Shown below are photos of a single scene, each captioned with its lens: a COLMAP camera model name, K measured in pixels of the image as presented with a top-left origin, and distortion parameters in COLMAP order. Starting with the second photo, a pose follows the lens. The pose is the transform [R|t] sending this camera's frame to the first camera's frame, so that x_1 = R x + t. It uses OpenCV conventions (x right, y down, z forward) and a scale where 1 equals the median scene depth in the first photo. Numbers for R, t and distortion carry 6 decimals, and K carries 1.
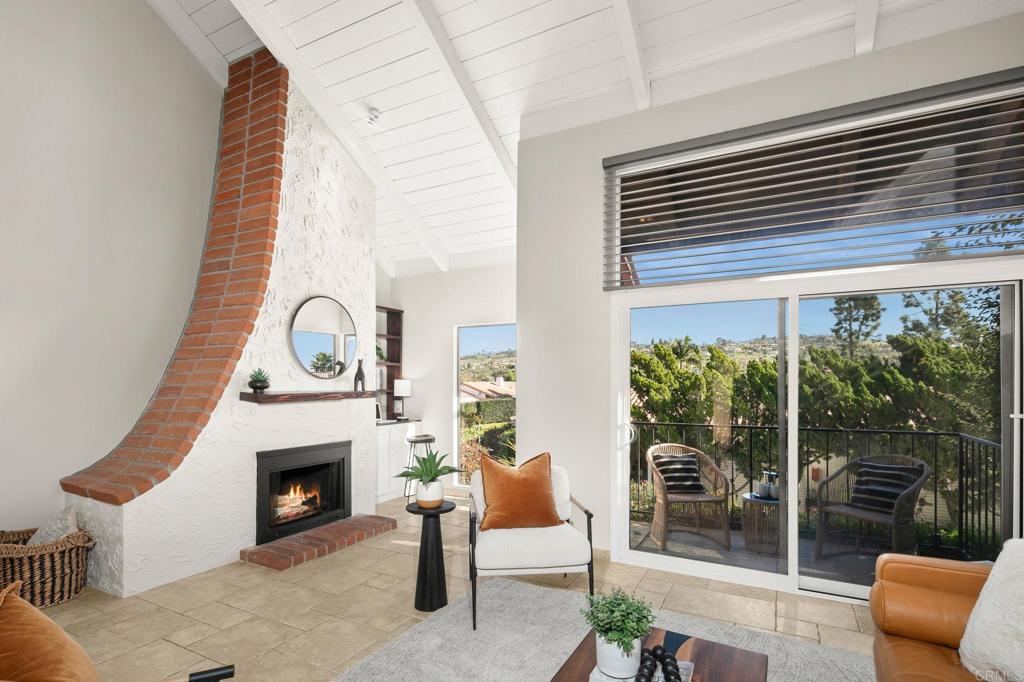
lens RADIAL K [[496.0, 0, 512.4], [0, 496.0, 382.7], [0, 0, 1]] dist [0.002344, -0.000305]
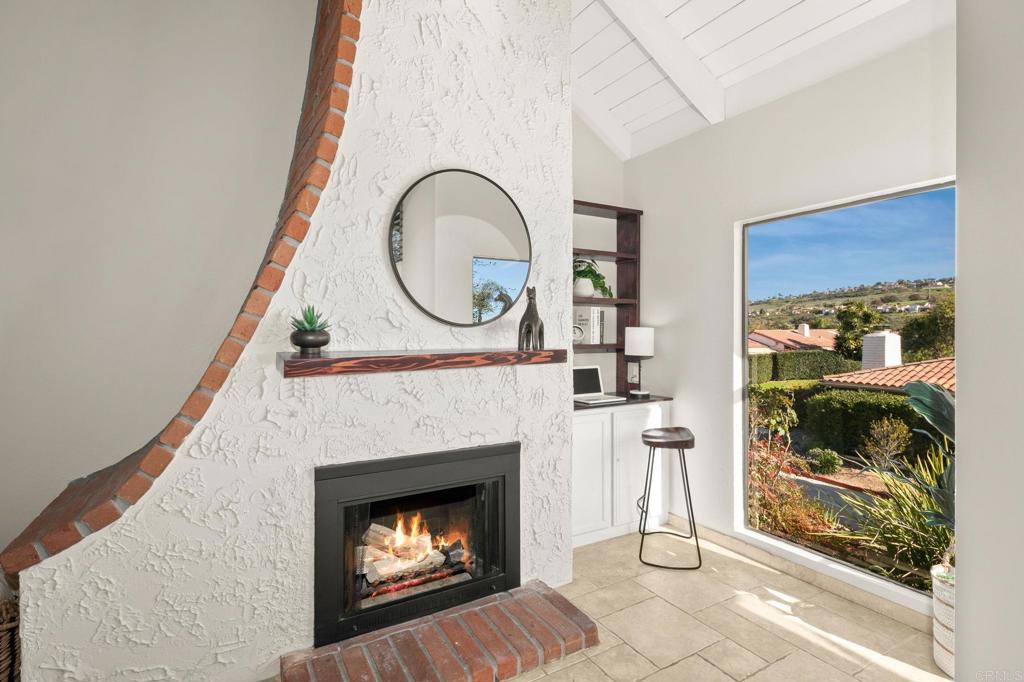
lens RADIAL K [[496.0, 0, 511.1], [0, 496.0, 333.9], [0, 0, 1]] dist [0.002344, -0.000305]
pose [[0.849813, 0.001498, -0.527082, -0.050693], [0.001685, 0.999983, 0.005559, -0.002476], [0.527082, -0.005612, 0.849796, 0.513326]]
